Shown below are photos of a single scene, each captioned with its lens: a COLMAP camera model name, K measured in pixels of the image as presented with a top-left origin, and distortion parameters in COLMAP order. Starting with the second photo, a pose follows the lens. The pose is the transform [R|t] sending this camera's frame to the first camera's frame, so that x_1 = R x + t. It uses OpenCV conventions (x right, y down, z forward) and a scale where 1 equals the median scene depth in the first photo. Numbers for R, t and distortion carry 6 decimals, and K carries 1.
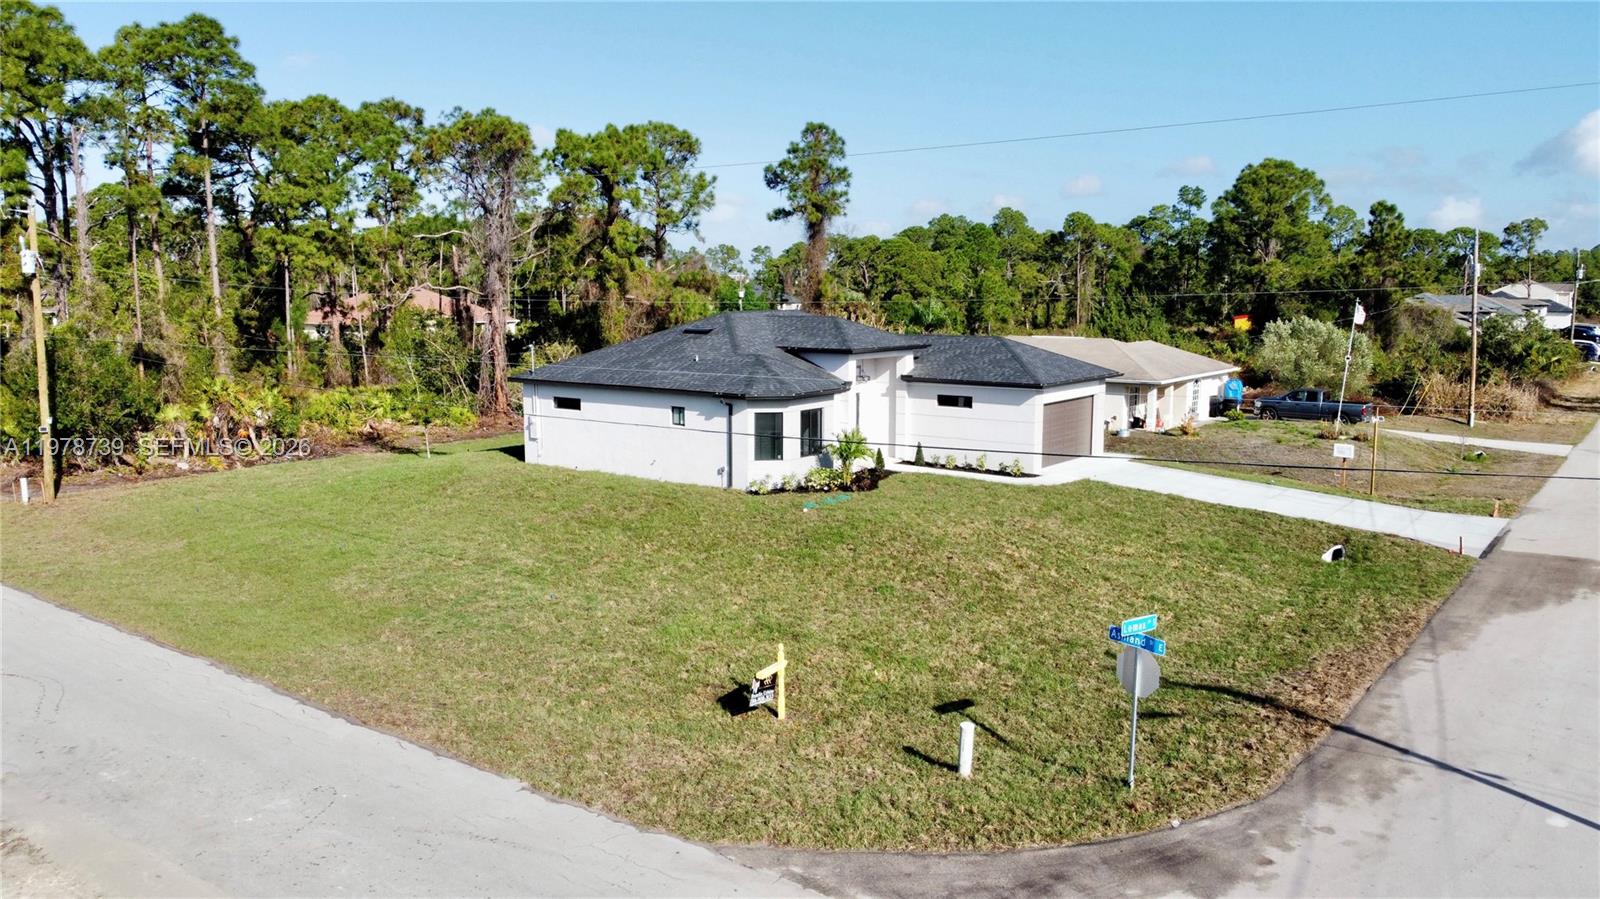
lens RADIAL K [[1214.7, 0, 800.0], [0, 1214.7, 449.5], [0, 0, 1]] dist [0.000416, -0.006318]
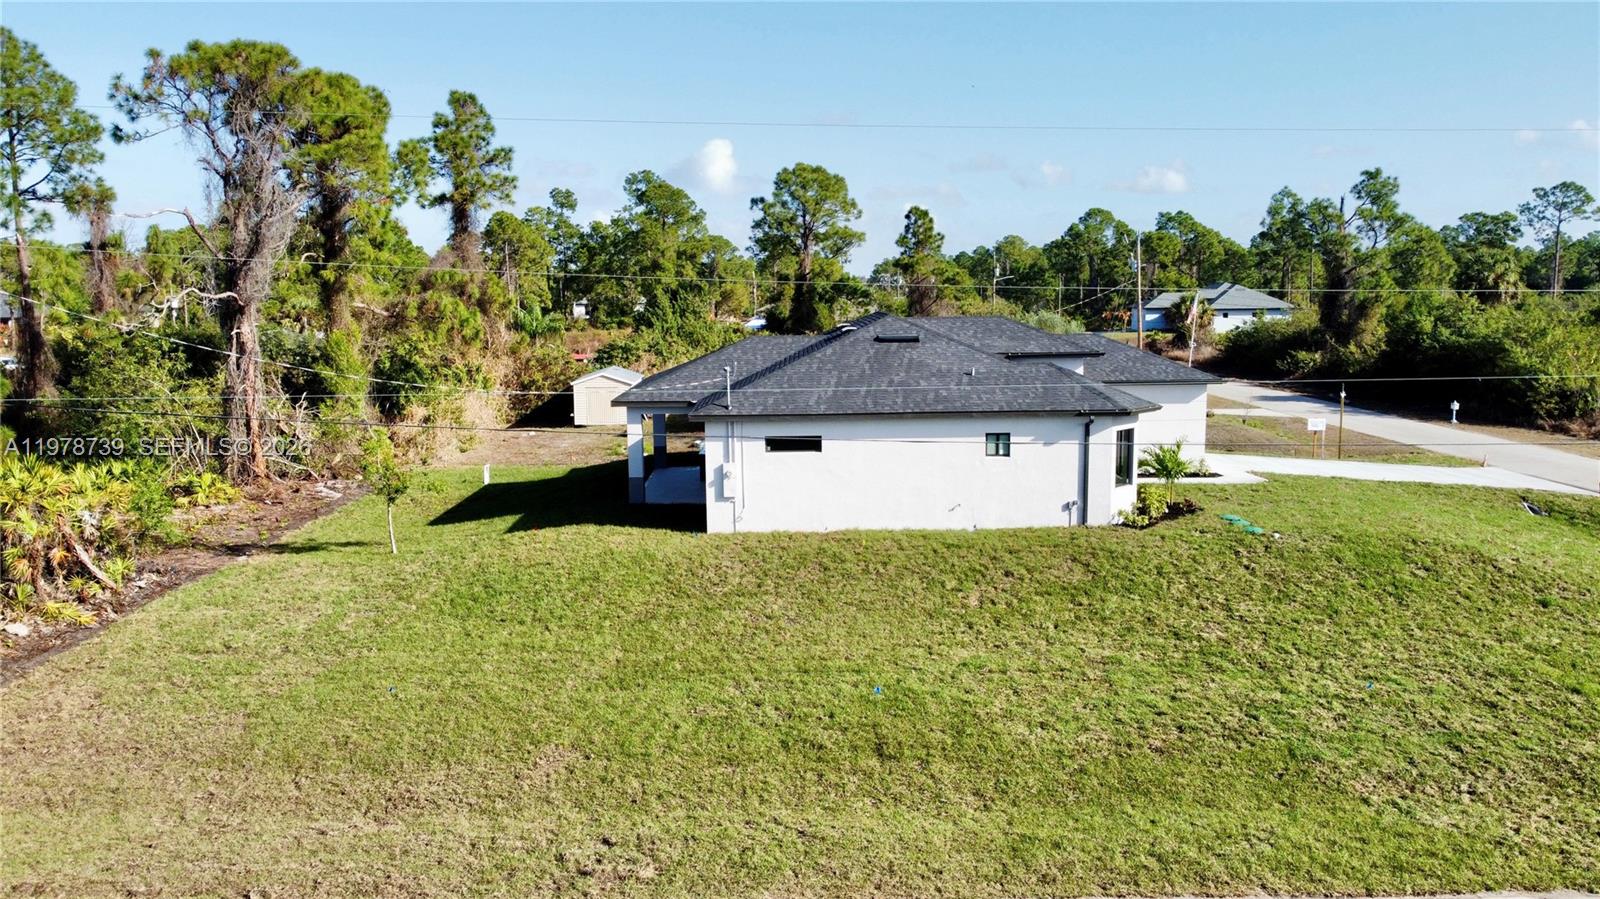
lens RADIAL K [[1214.7, 0, 800.0], [0, 1214.7, 449.5], [0, 0, 1]] dist [0.000416, -0.006318]
pose [[0.800013, -0.090778, 0.593076, -0.652782], [0.093472, 0.995276, 0.026253, -0.055226], [-0.592657, 0.034434, 0.804719, 0.423542]]
